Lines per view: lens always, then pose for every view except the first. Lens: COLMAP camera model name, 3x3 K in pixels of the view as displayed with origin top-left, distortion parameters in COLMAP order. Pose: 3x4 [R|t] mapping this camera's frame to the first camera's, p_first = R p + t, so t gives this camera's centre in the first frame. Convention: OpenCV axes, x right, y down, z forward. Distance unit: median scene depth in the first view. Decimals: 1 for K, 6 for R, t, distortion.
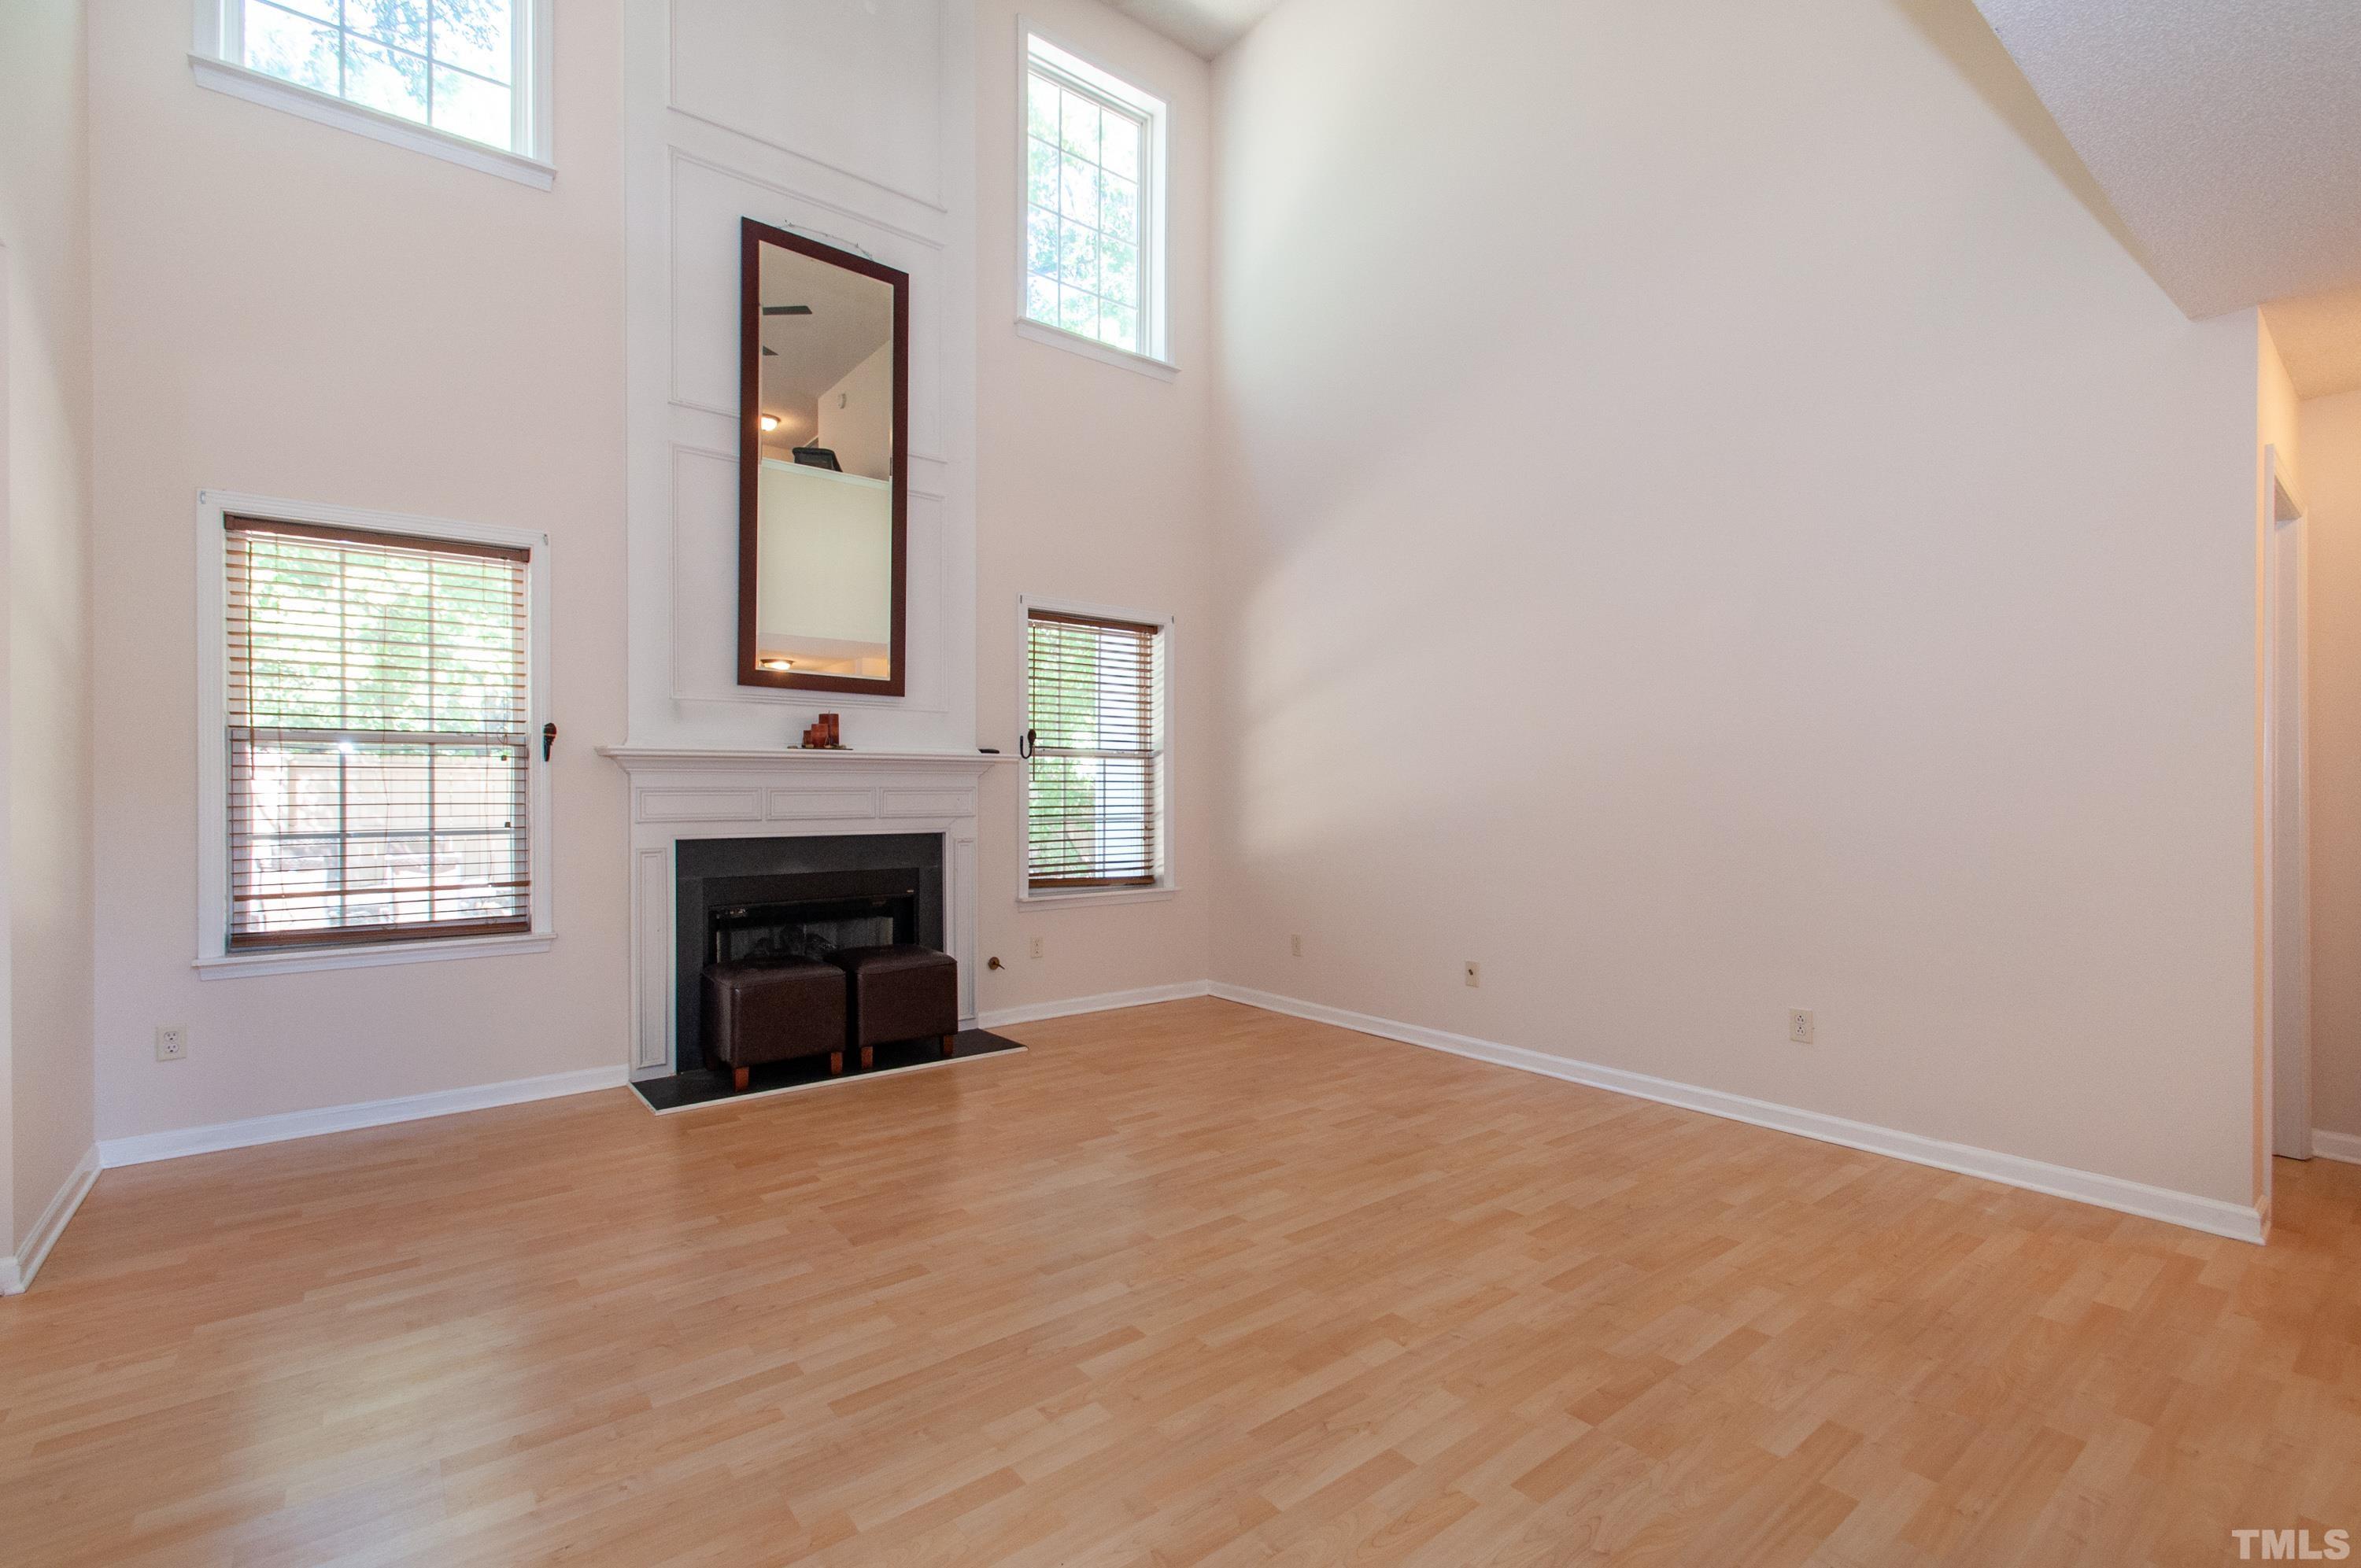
lens RADIAL K [[1045.6, 0, 1196.9], [0, 1045.6, 798.2], [0, 0, 1]] dist [0.005292, -0.003624]
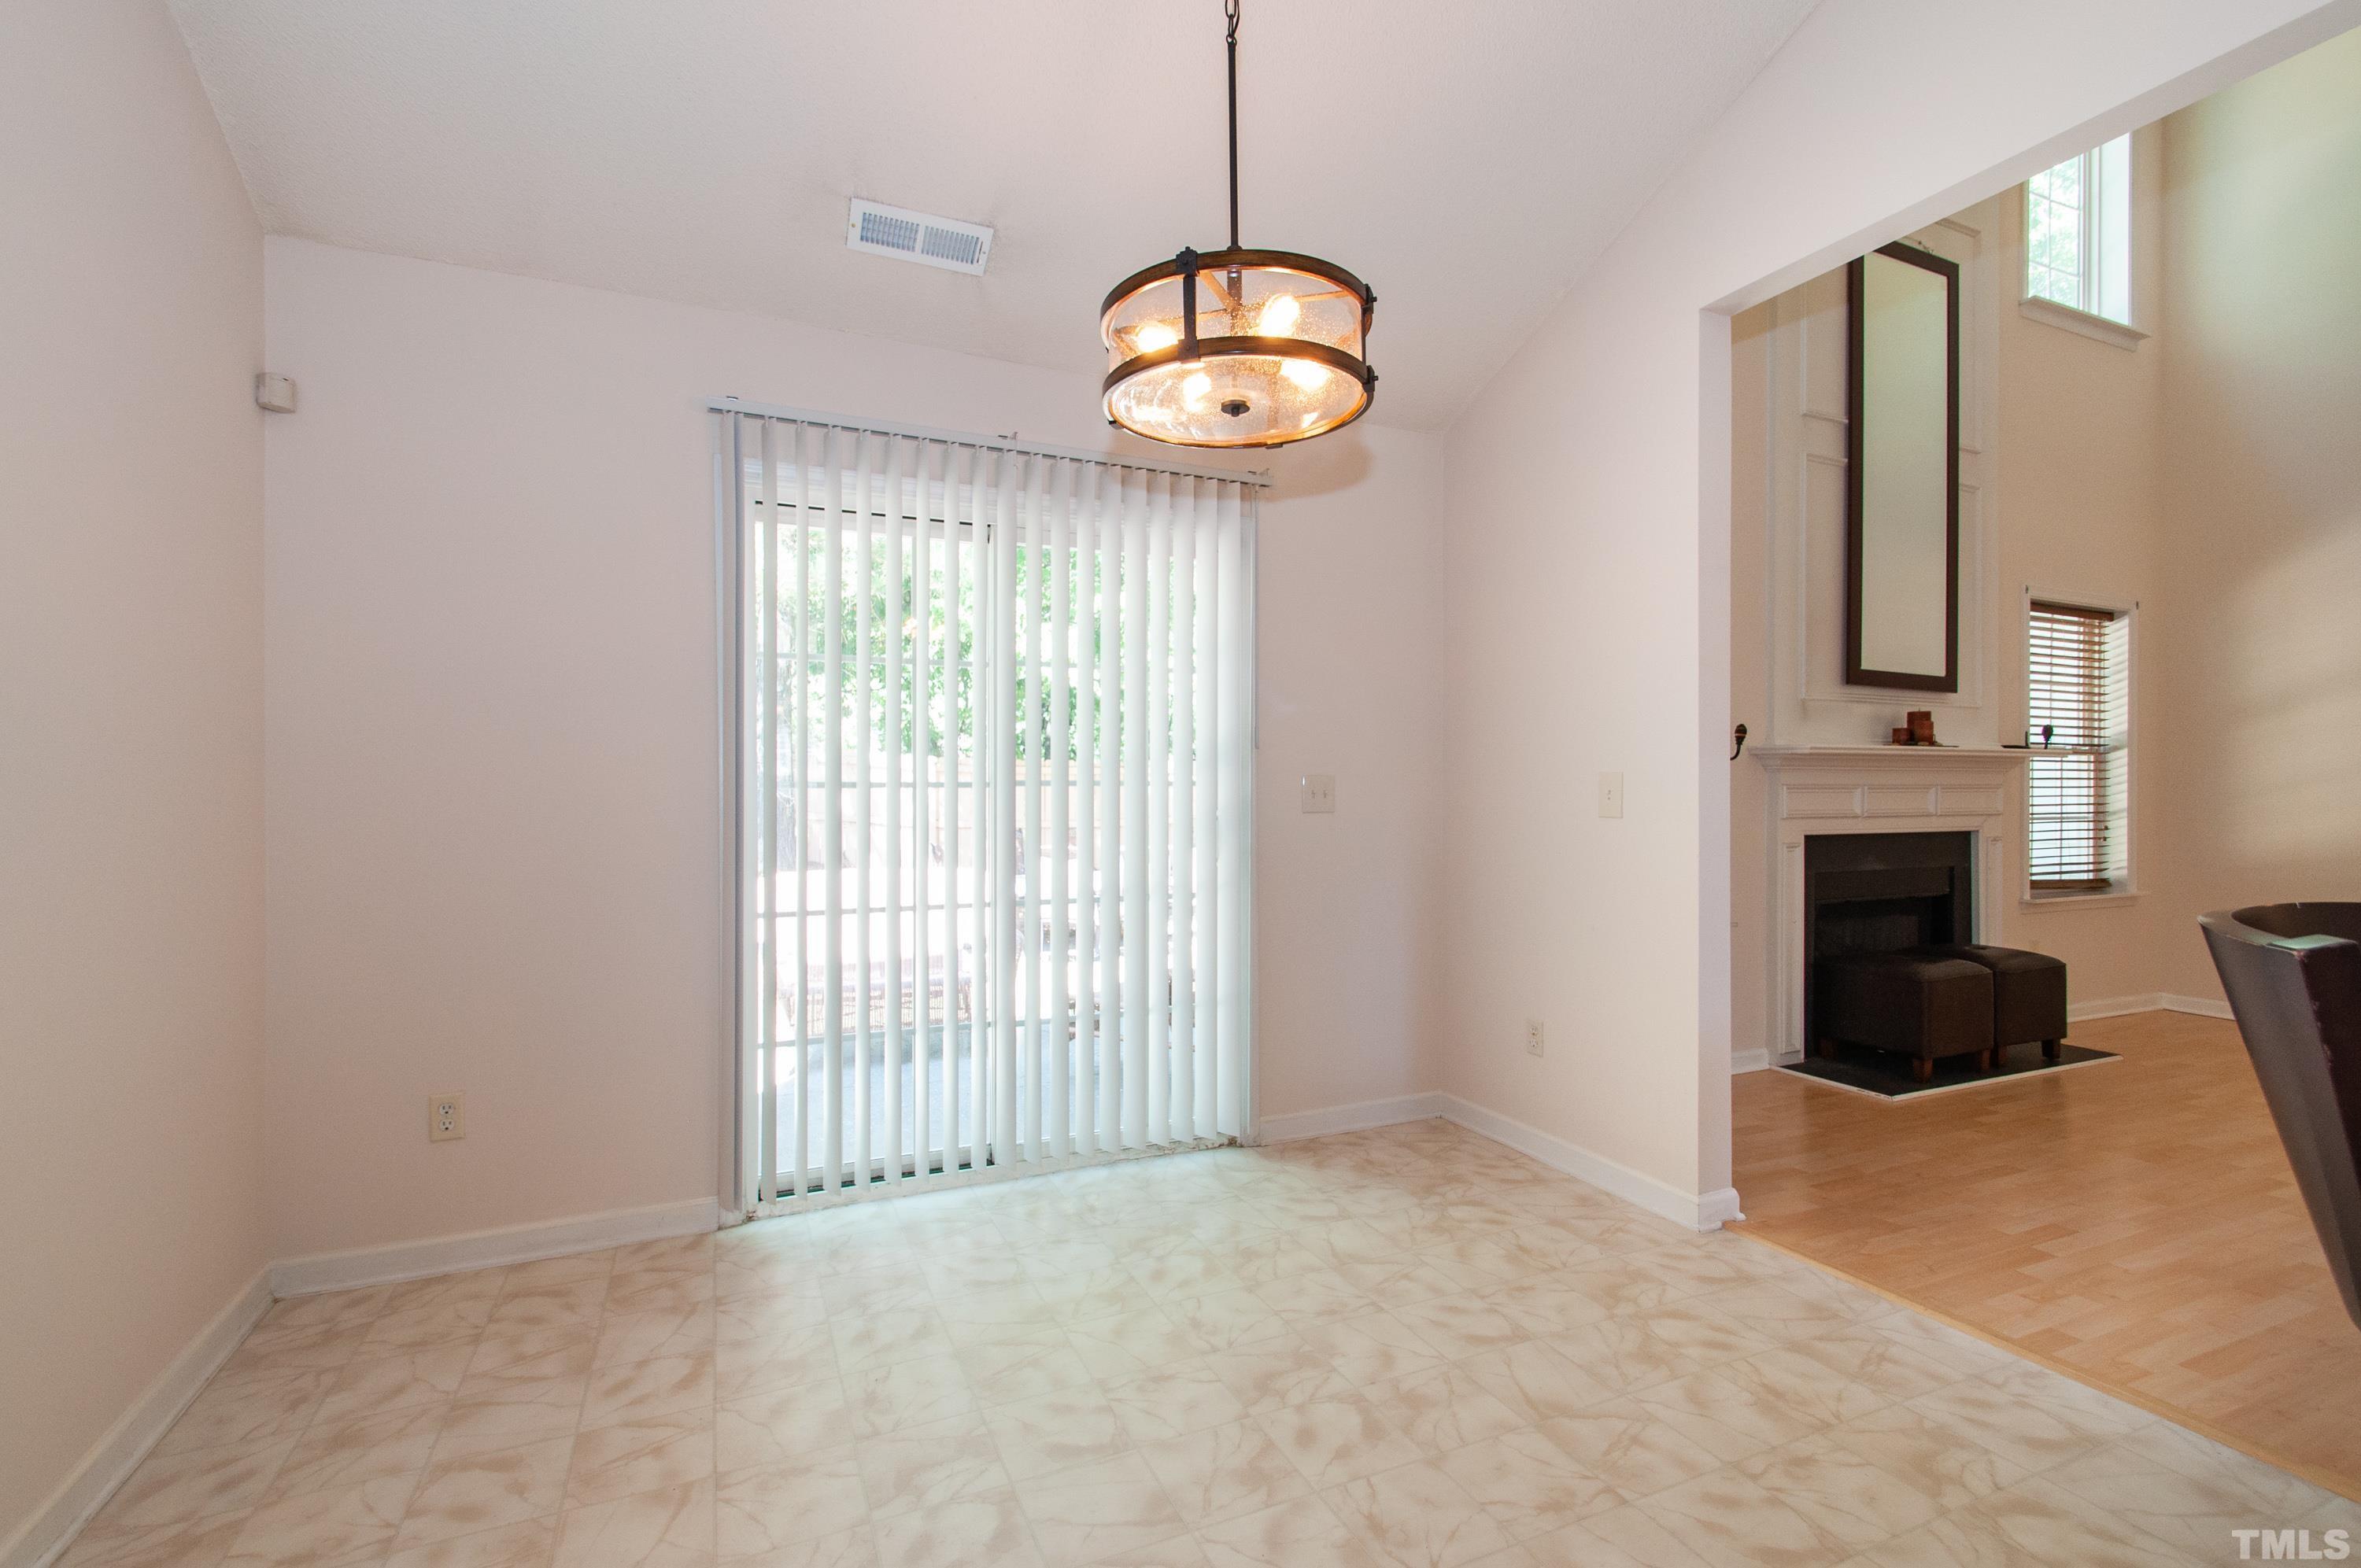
lens RADIAL K [[1045.6, 0, 1176.6], [0, 1045.6, 792.4], [0, 0, 1]] dist [0.005292, -0.003624]
pose [[0.964054, -0.003016, -0.265691, -0.795298], [0.000393, 0.999951, -0.009925, 0.007448], [0.265708, 0.009463, 0.964007, -0.158274]]
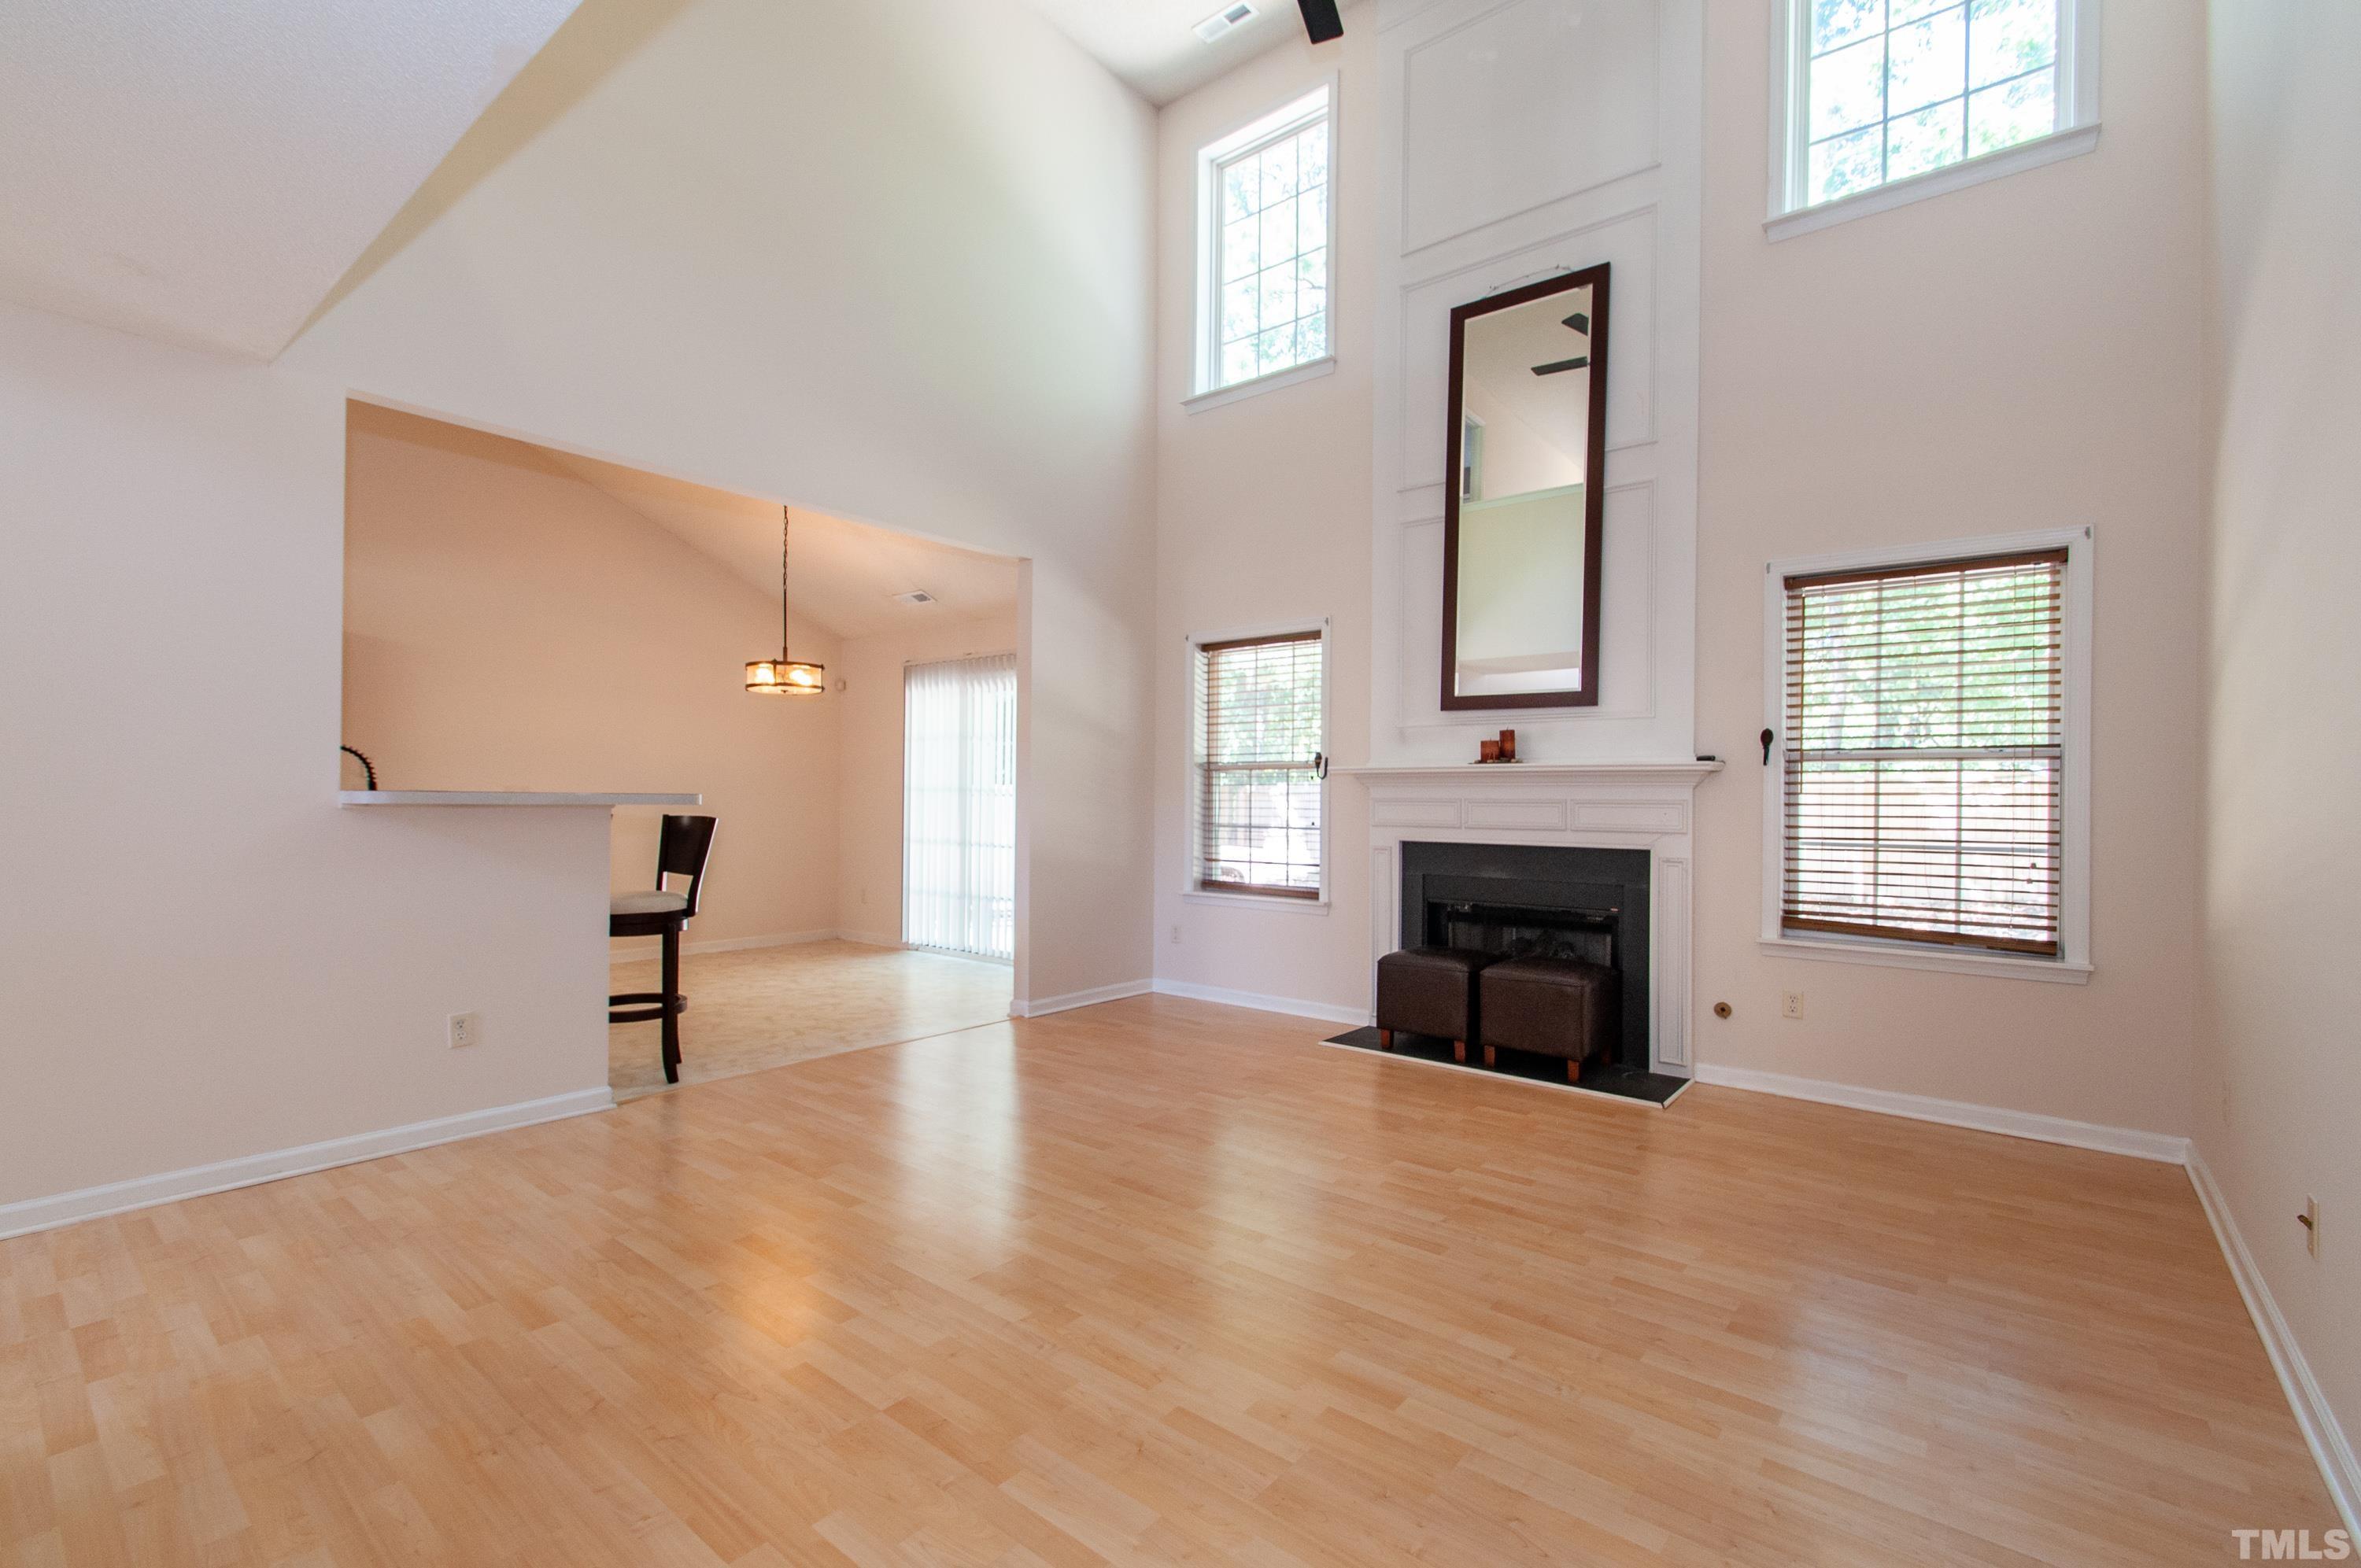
lens RADIAL K [[1045.6, 0, 1172.4], [0, 1045.6, 797.3], [0, 0, 1]] dist [0.005292, -0.003624]
pose [[0.199774, -0.000715, -0.979842, 0.638538], [-0.020657, 0.999774, -0.004941, 0.000239], [0.979624, 0.021228, 0.199714, 0.471119]]
